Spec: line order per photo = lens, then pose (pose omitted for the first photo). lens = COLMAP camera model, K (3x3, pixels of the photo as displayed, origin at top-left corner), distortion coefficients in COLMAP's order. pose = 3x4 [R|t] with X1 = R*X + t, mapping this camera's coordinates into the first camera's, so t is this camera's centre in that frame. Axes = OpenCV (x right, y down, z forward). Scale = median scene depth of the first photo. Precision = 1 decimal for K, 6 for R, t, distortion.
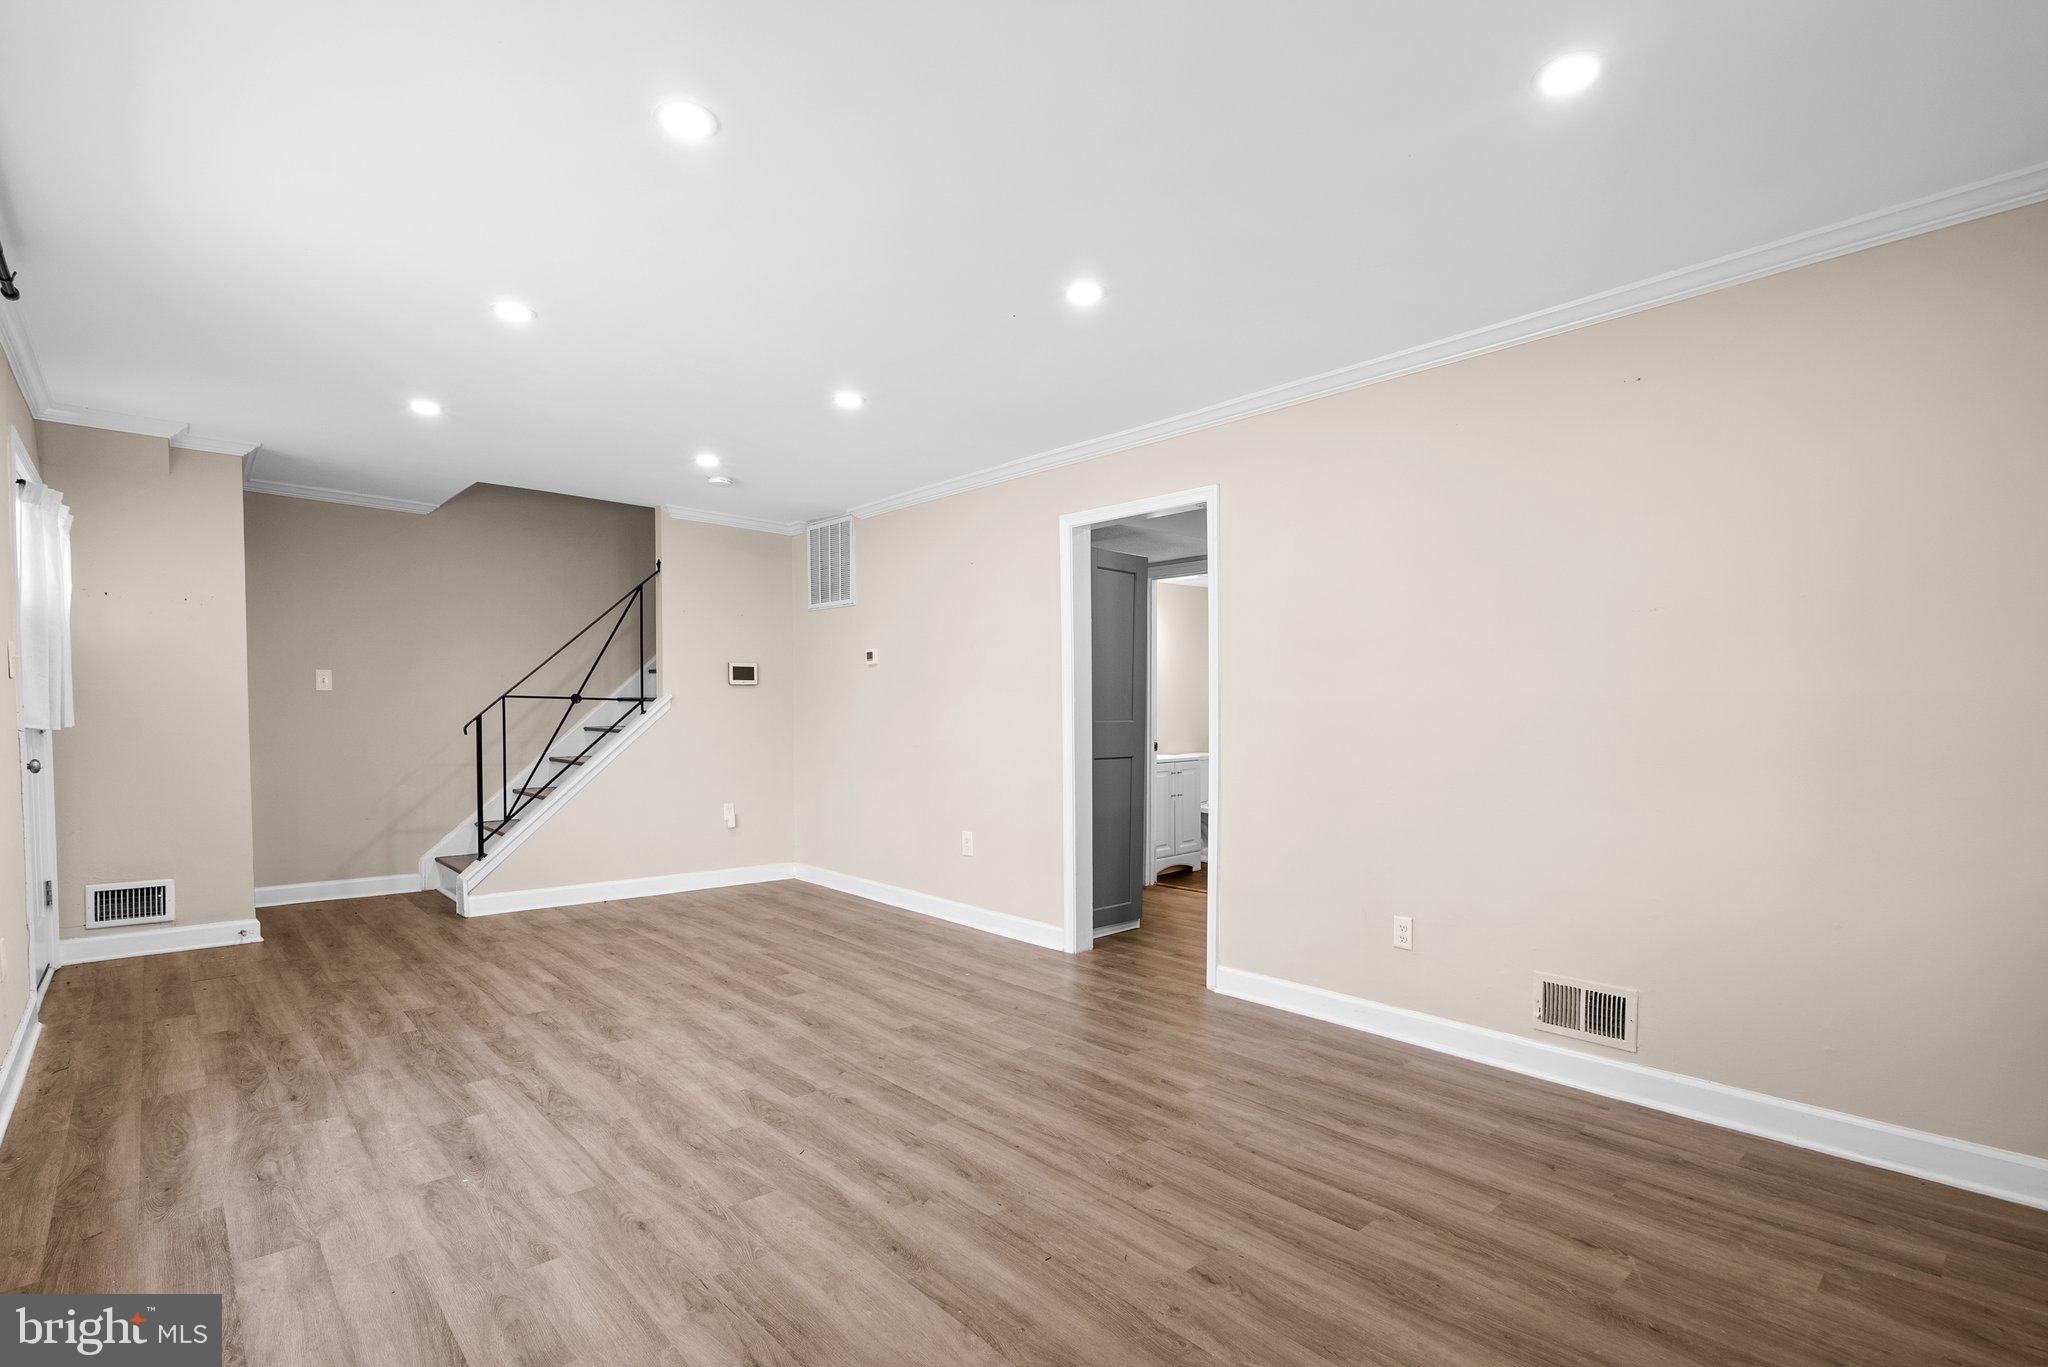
lens RADIAL K [[955.5, 0, 1018.7], [0, 955.5, 720.3], [0, 0, 1]] dist [-0.001272, 0.000929]
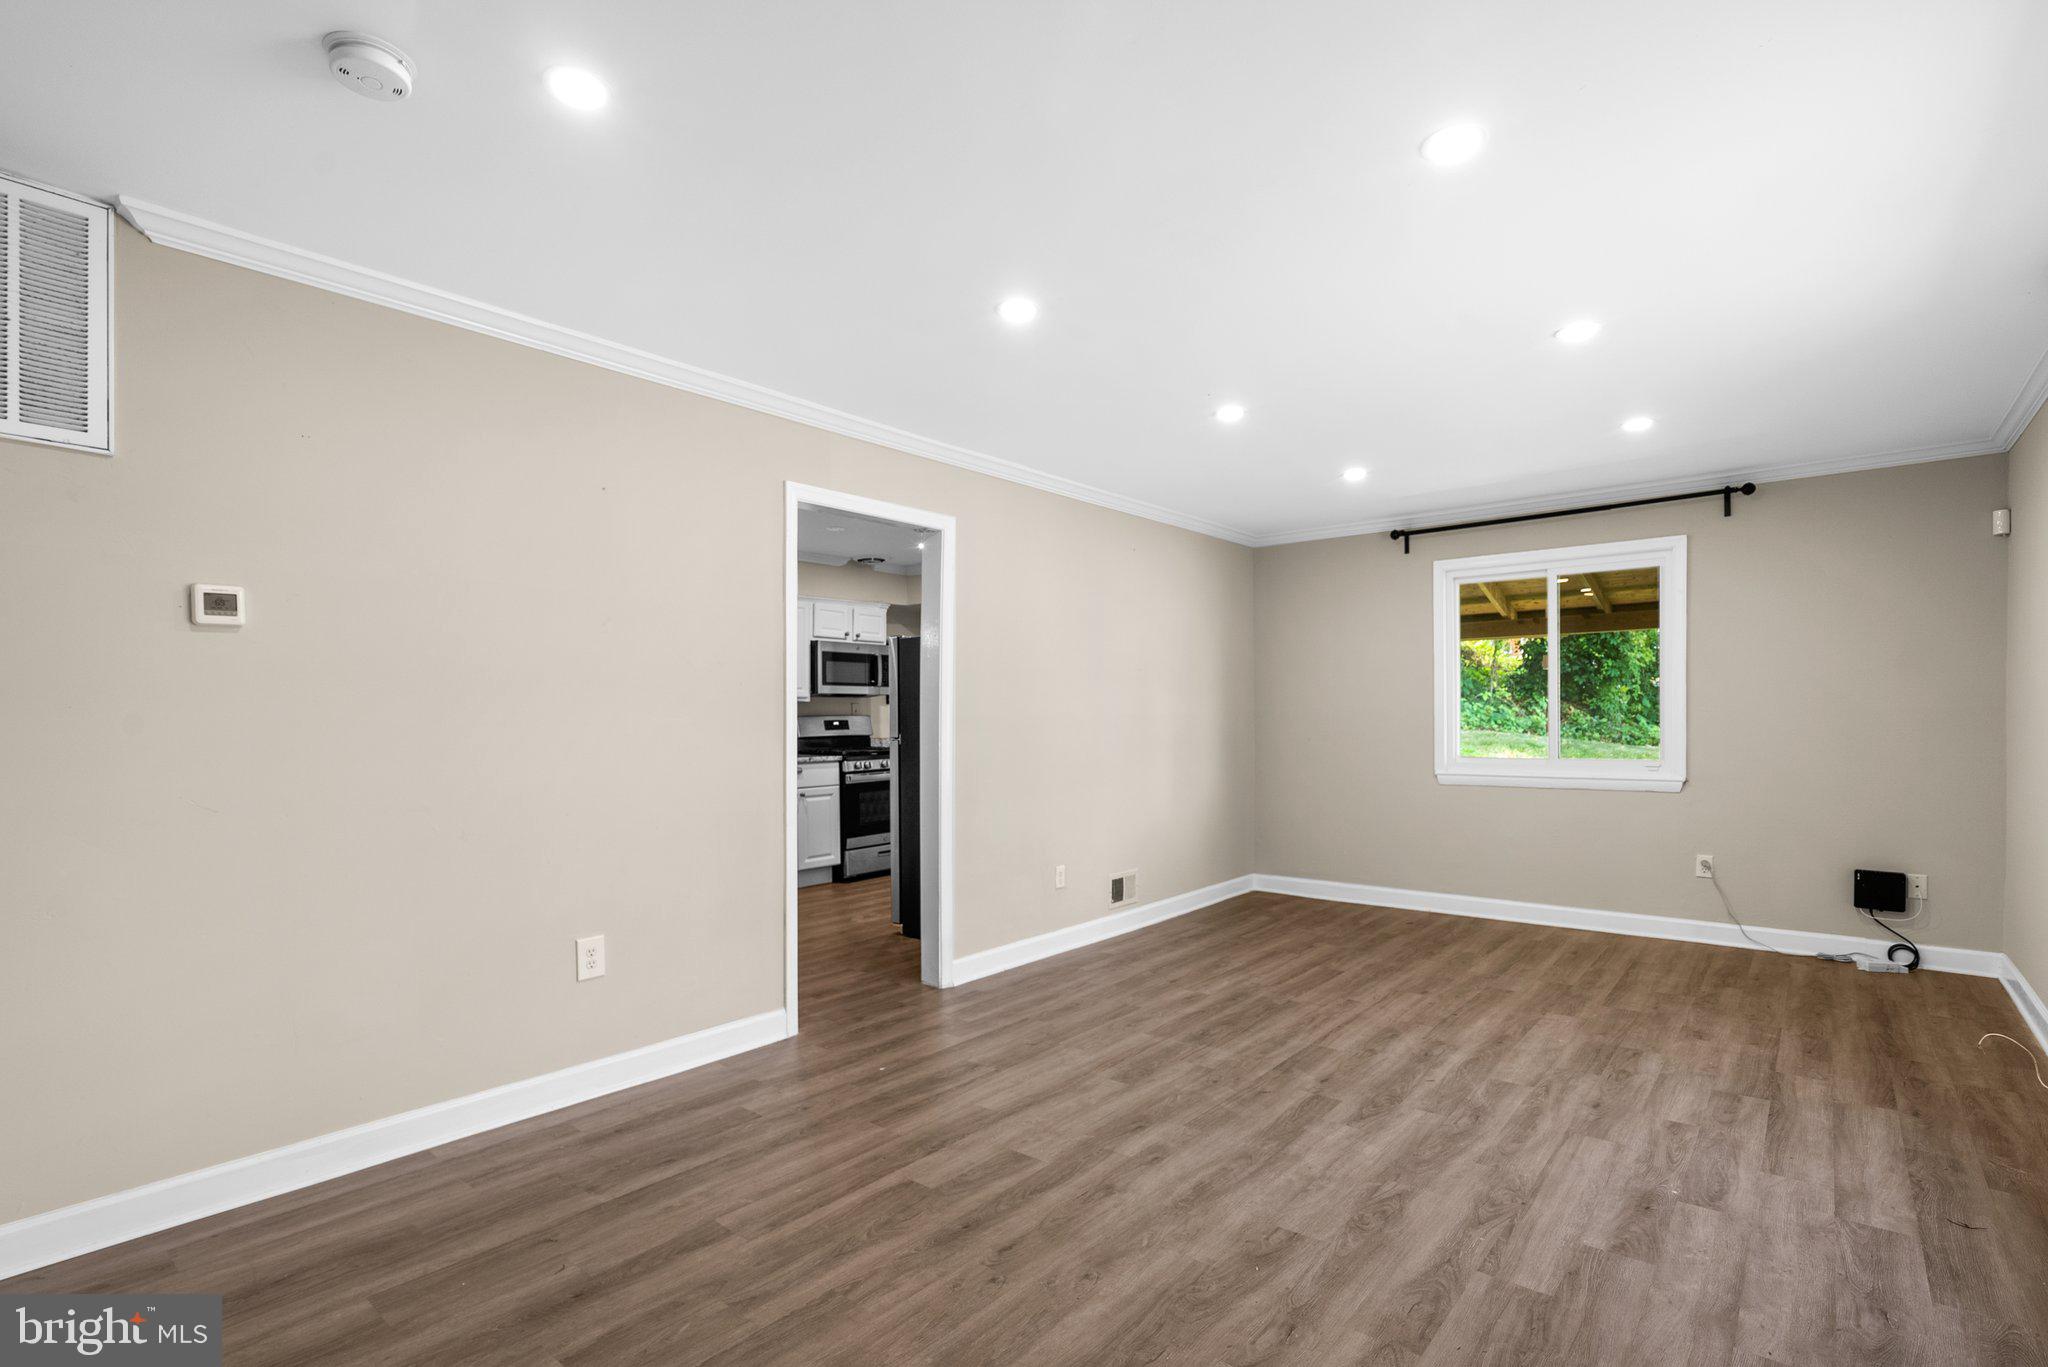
lens RADIAL K [[955.5, 0, 1018.7], [0, 955.5, 720.3], [0, 0, 1]] dist [-0.001272, 0.000929]
pose [[-0.130362, -0.000654, 0.991466, -1.147453], [0.018639, 0.999821, 0.003110, -0.023471], [-0.991291, 0.018886, -0.130327, 1.394513]]
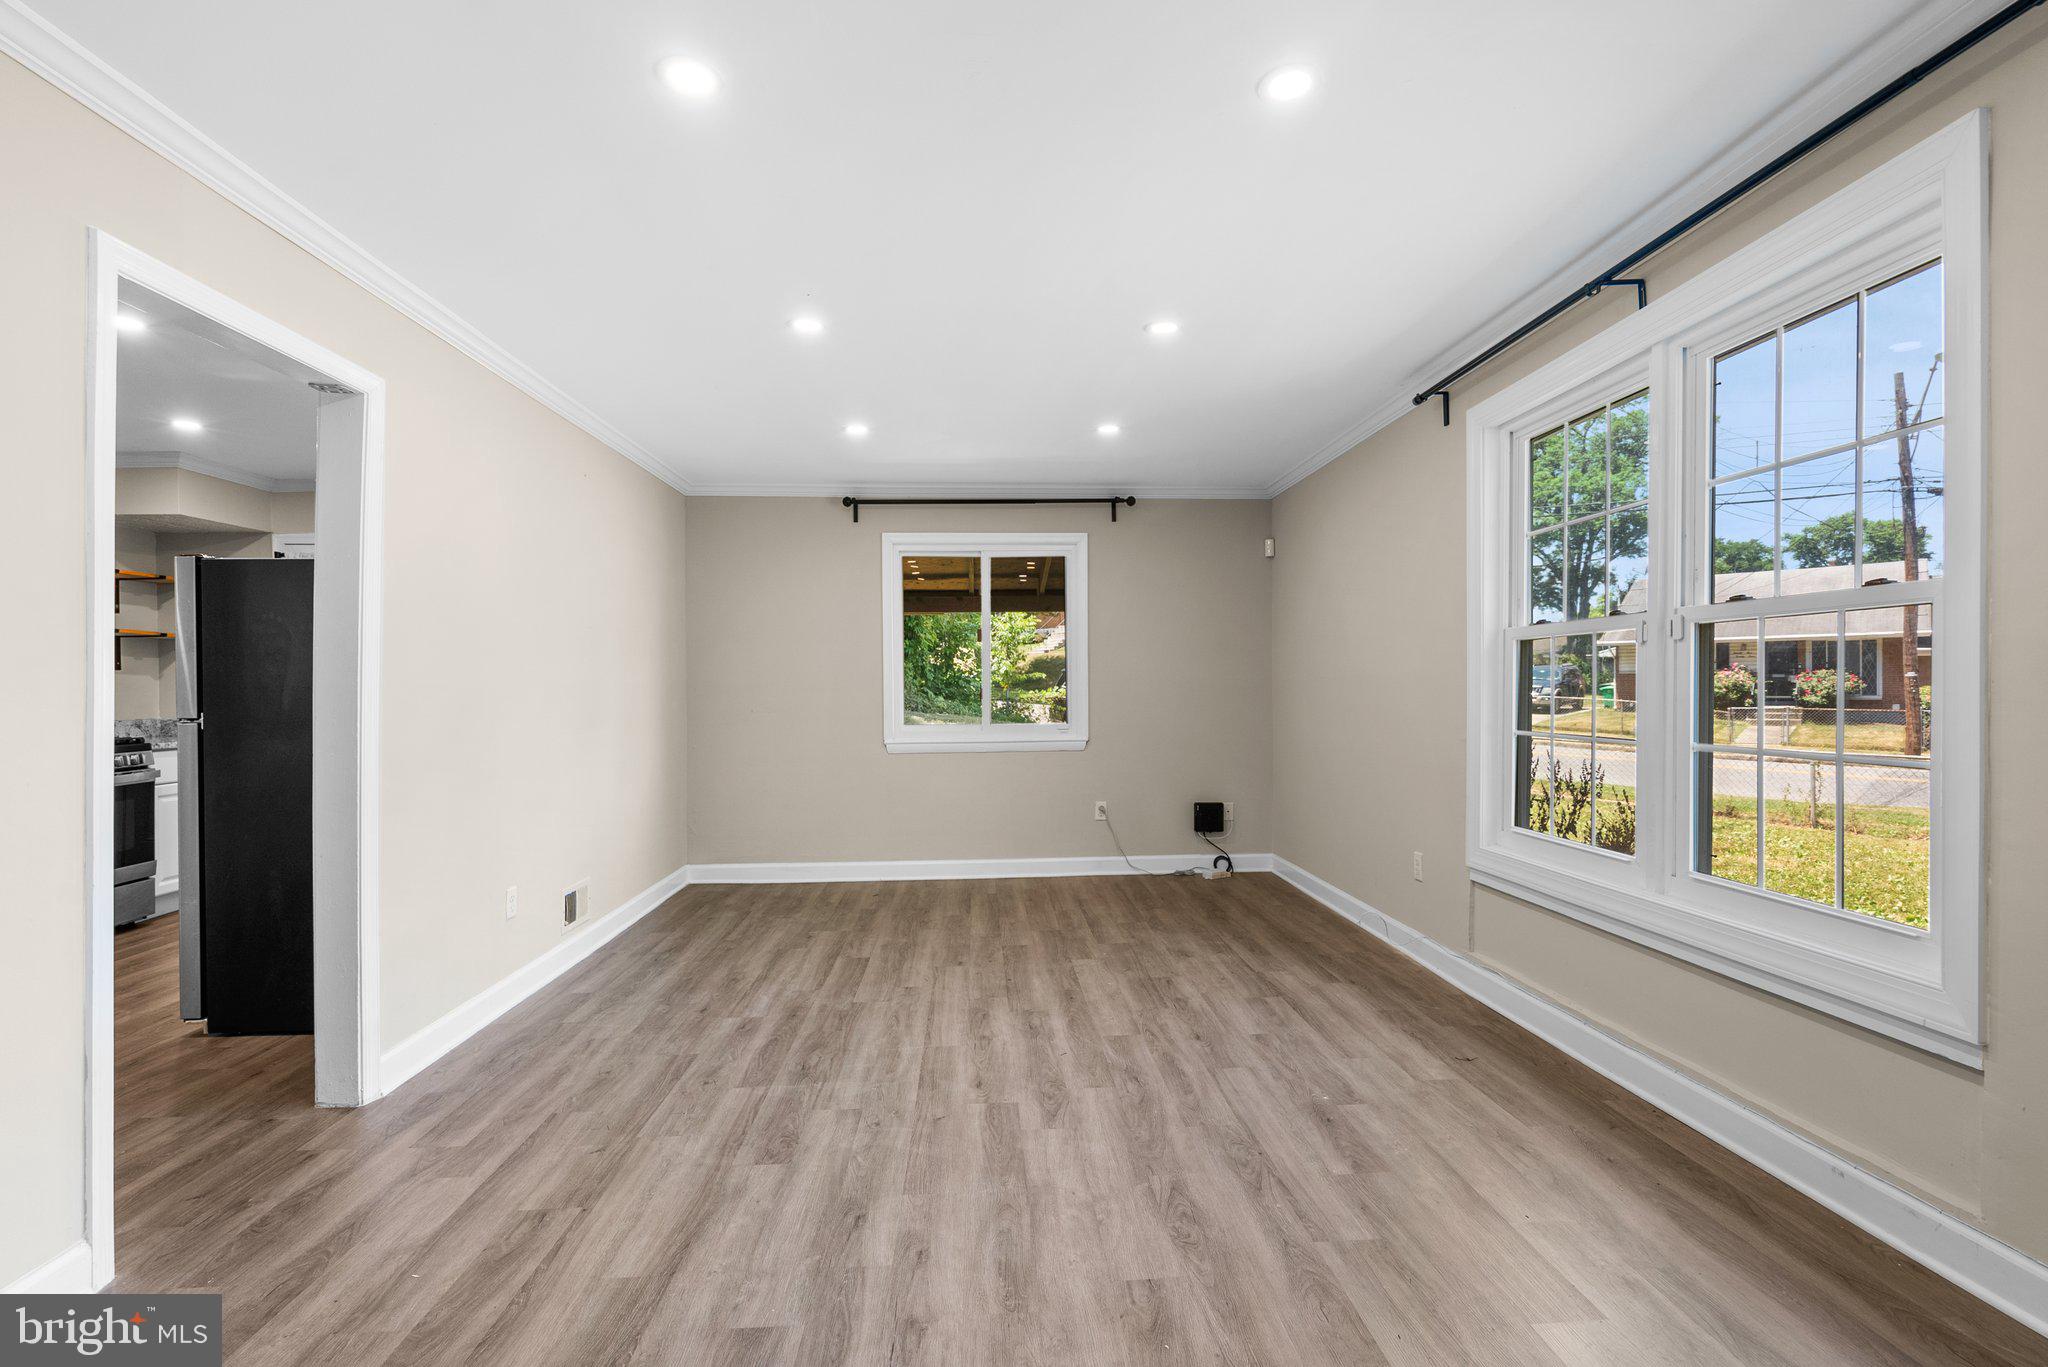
lens RADIAL K [[941.7, 0, 1020.4], [0, 941.7, 688.0], [0, 0, 1]] dist [-0.002770, 0.000636]
pose [[-0.771700, 0.006764, 0.635951, -0.784935], [0.016593, 0.999817, 0.009501, -0.019663], [-0.635770, 0.017884, -0.771671, 1.614881]]
